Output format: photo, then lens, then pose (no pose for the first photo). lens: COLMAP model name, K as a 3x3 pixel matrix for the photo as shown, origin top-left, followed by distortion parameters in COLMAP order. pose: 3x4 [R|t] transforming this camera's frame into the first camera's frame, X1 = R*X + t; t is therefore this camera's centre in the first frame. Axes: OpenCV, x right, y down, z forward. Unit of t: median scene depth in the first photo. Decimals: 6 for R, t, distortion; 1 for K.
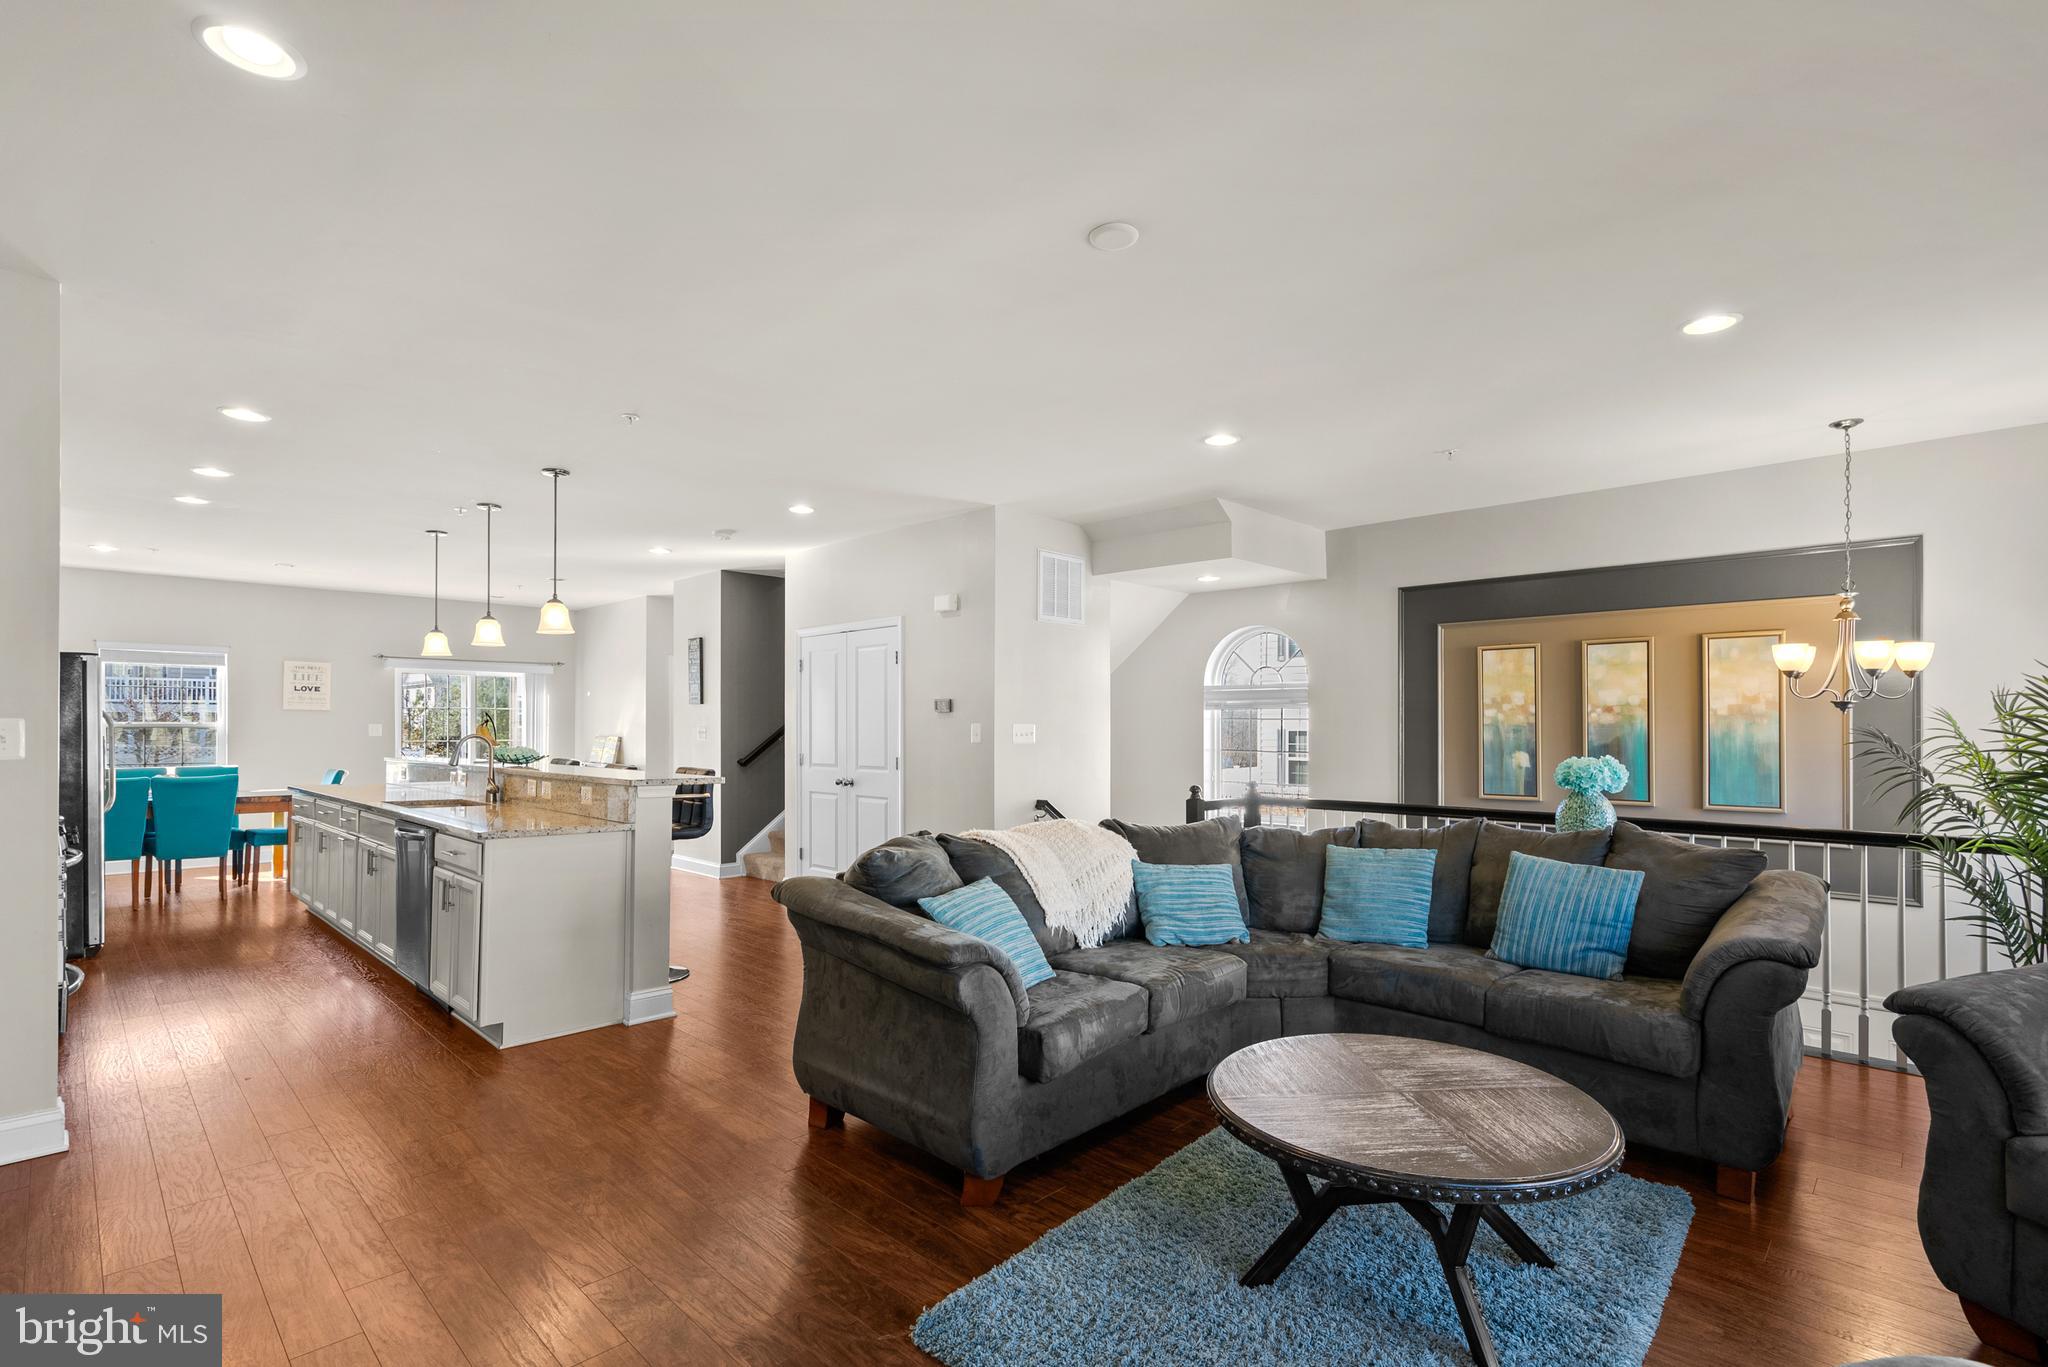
lens RADIAL K [[945.8, 0, 1020.5], [0, 945.8, 696.9], [0, 0, 1]] dist [0.001330, 0.000669]
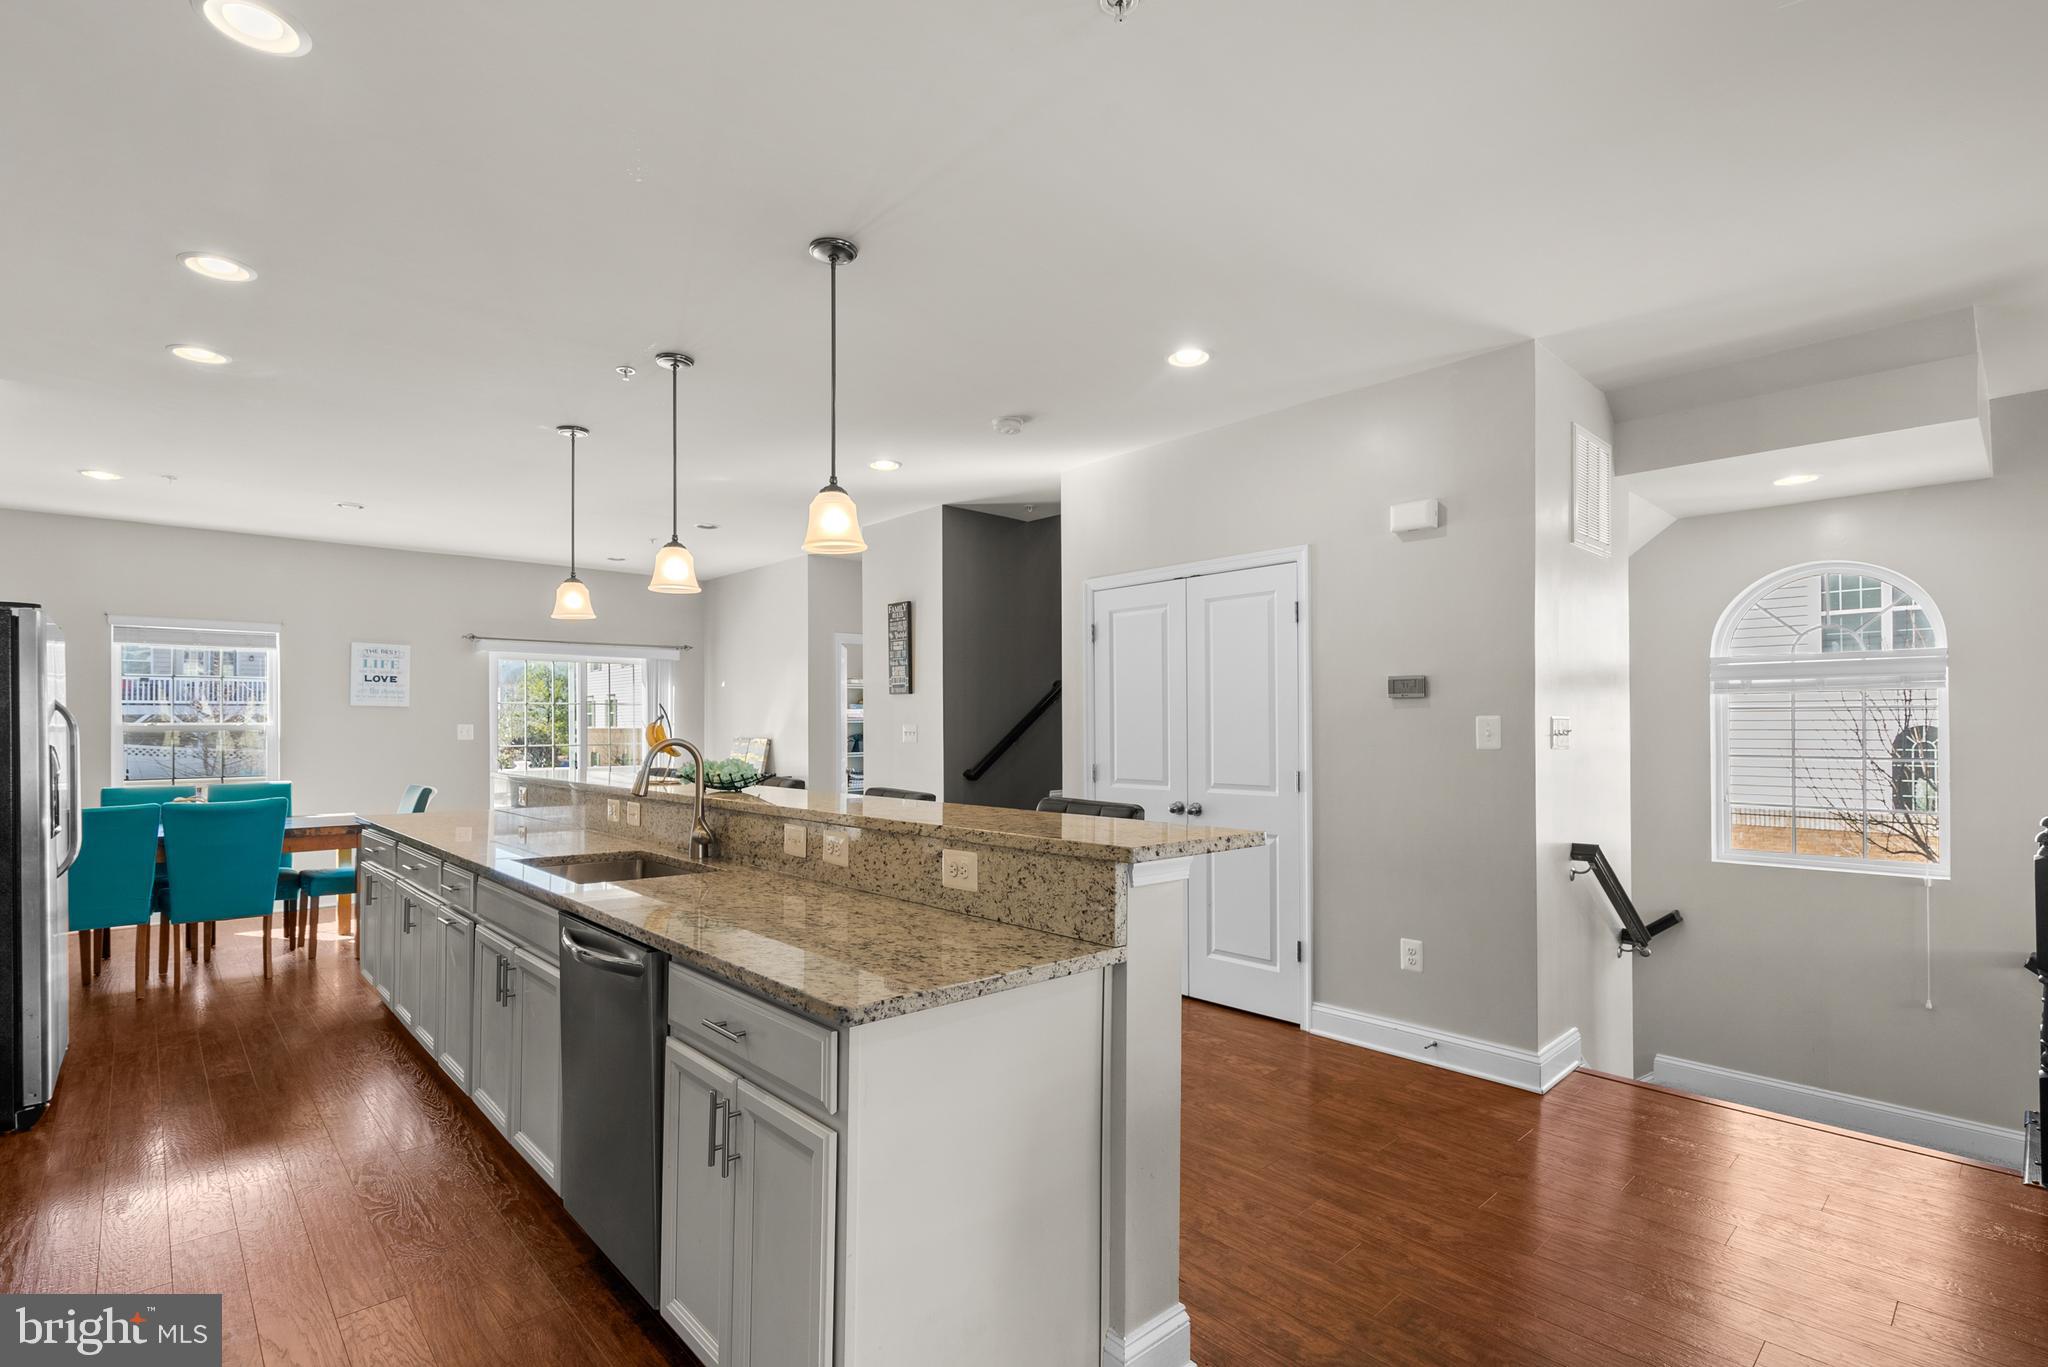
lens RADIAL K [[944.0, 0, 1025.5], [0, 944.0, 688.8], [0, 0, 1]] dist [-0.001328, 0.000643]
pose [[0.999022, -0.007766, -0.043529, -0.244107], [0.007514, 0.999954, -0.005957, 0.009895], [0.043573, 0.005624, 0.999034, 0.318617]]
